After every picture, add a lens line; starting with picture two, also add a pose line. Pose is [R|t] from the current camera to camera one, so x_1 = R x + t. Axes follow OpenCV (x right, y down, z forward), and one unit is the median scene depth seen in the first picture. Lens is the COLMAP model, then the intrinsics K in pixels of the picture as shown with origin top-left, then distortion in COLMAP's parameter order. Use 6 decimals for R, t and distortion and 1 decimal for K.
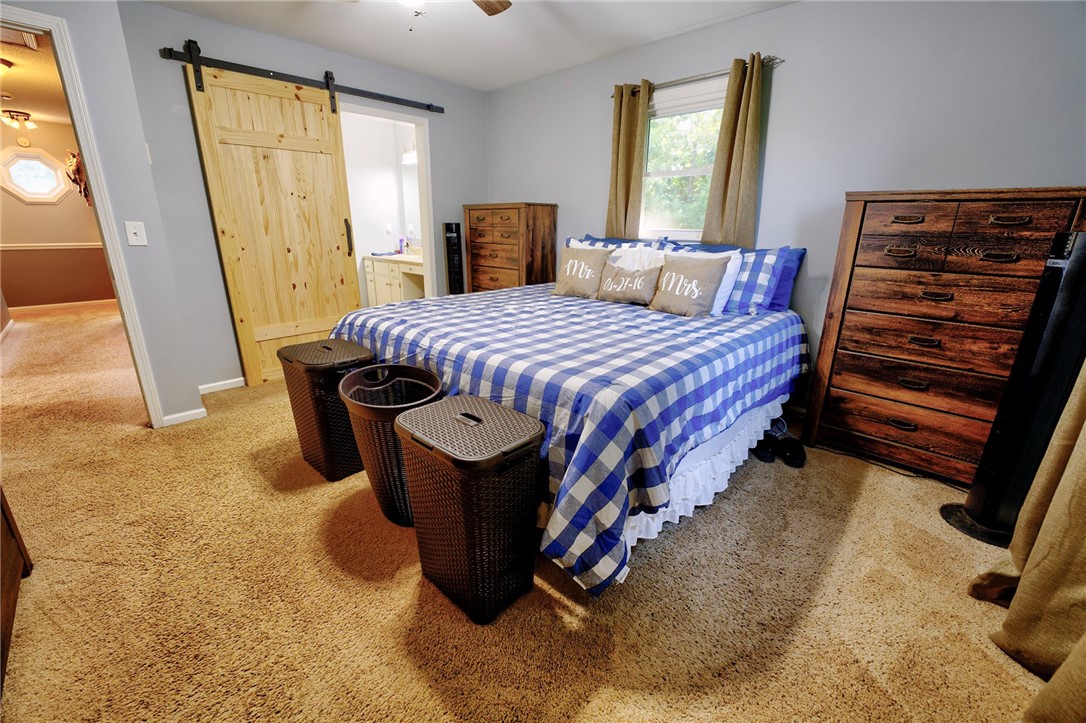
lens RADIAL K [[442.0, 0, 542.4], [0, 442.0, 360.3], [0, 0, 1]] dist [-0.000360, -0.000006]
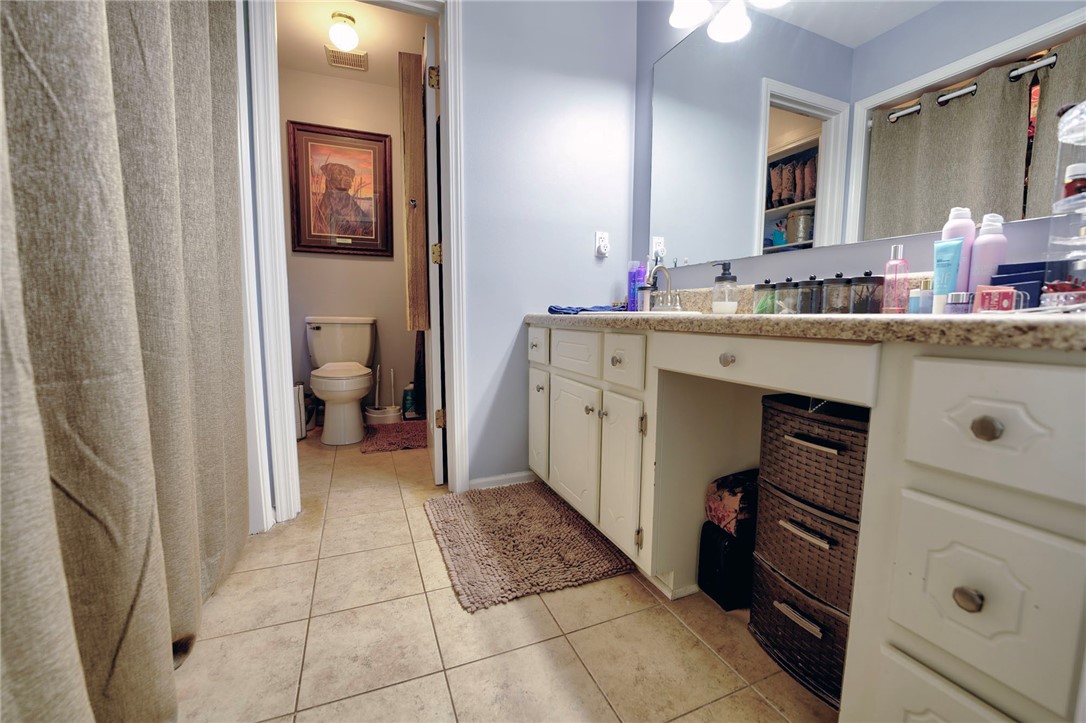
lens RADIAL K [[442.0, 0, 542.6], [0, 442.0, 359.0], [0, 0, 1]] dist [-0.000360, -0.000006]
pose [[0.921663, 0.033191, -0.386569, -0.252418], [-0.108512, 0.978626, -0.174690, -0.140058], [0.372508, 0.202952, 0.905565, 0.679854]]
